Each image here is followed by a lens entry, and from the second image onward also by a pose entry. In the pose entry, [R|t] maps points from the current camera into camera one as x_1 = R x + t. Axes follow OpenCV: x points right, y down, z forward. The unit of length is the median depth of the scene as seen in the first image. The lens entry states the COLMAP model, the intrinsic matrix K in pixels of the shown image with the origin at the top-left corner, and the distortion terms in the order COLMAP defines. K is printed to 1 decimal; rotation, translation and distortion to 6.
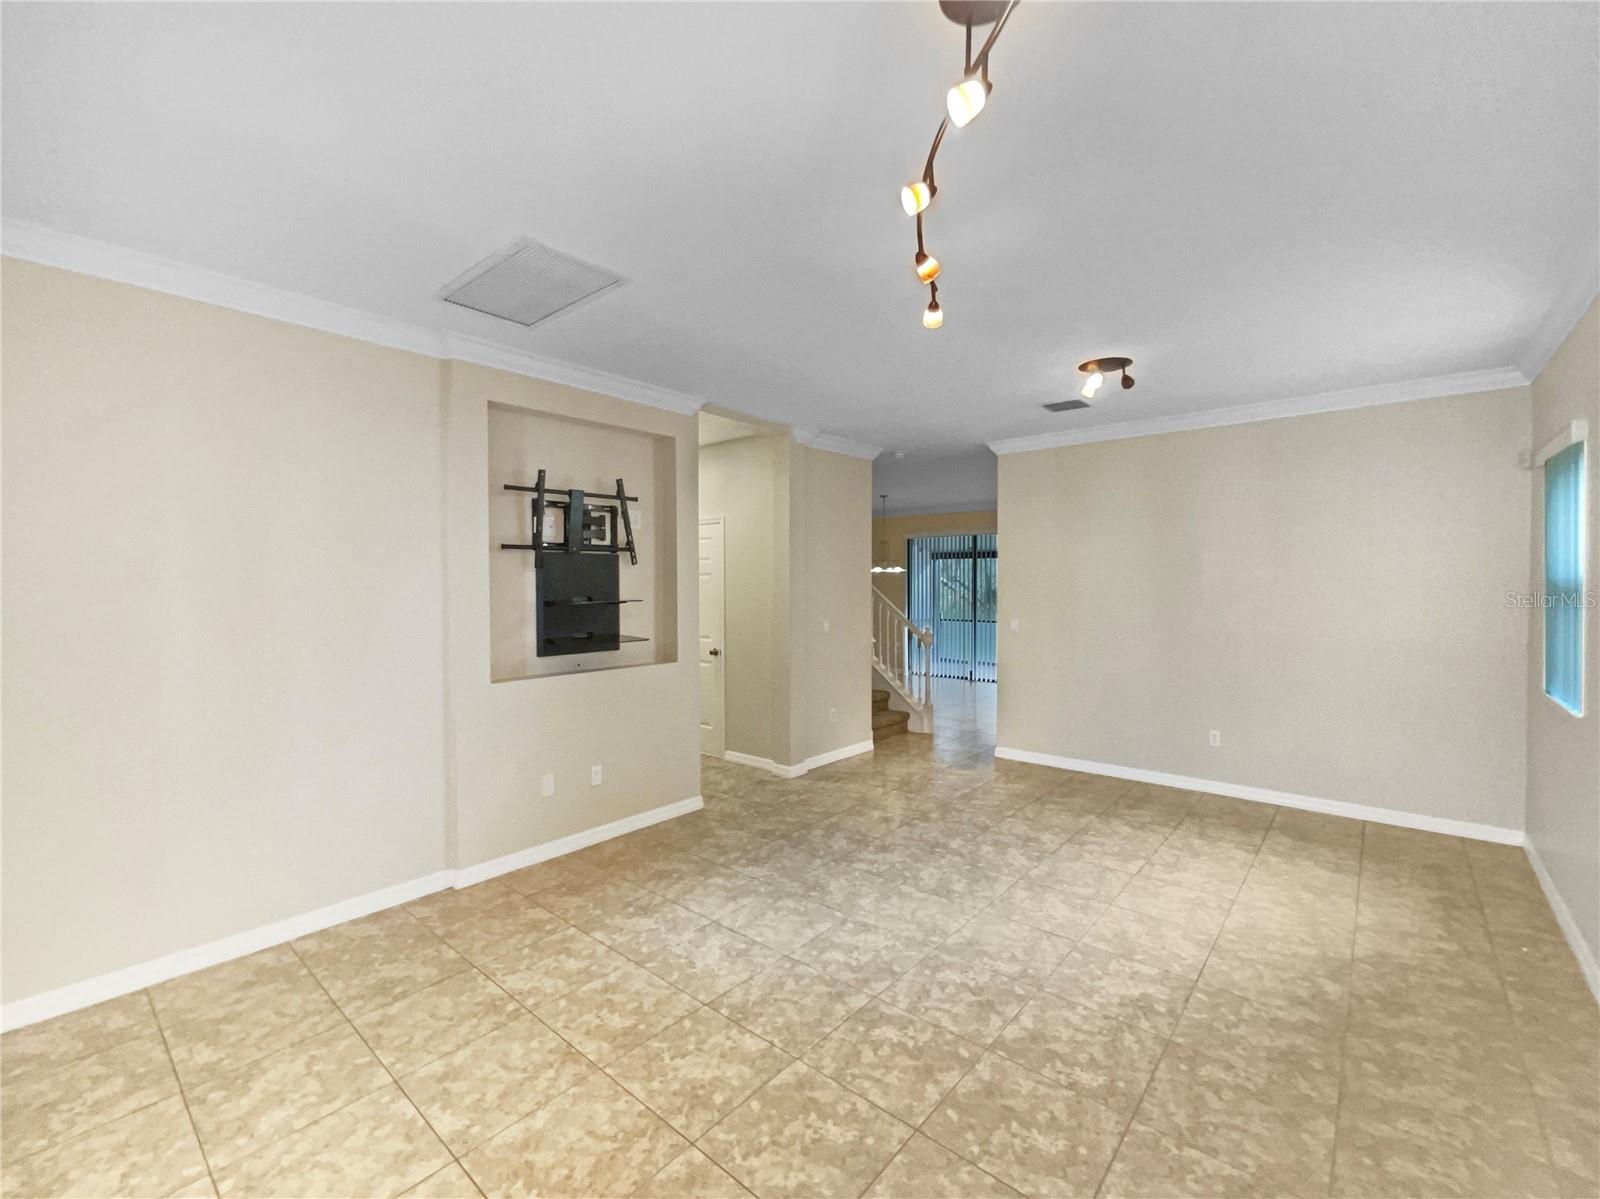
lens RADIAL K [[687.6, 0, 800.0], [0, 687.6, 599.5], [0, 0, 1]] dist [-0.001479, -0.000002]
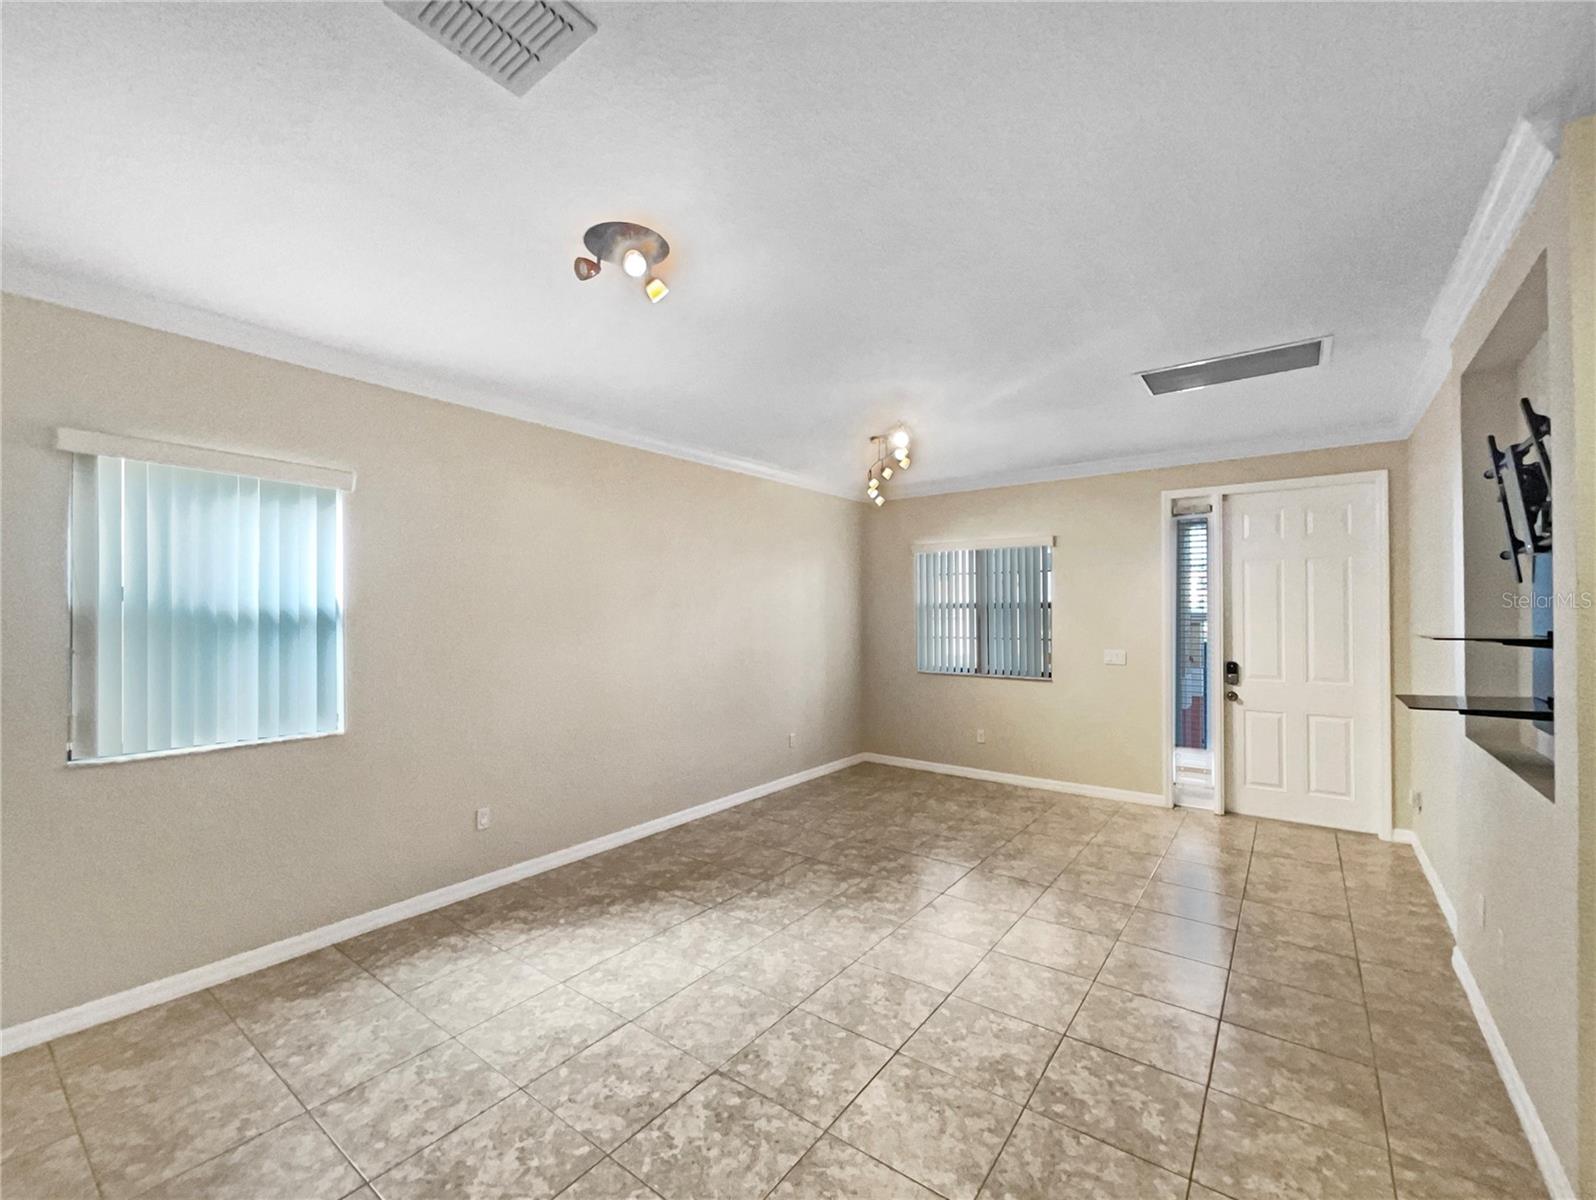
lens RADIAL K [[680.0, 0, 798.0], [0, 680.0, 600.0], [0, 0, 1]] dist [-0.000291, -0.000031]
pose [[-0.997858, 0.003673, -0.065309, 0.423193], [0.003549, 0.999992, 0.002014, -0.046366], [0.065316, 0.001778, -0.997863, 2.023200]]
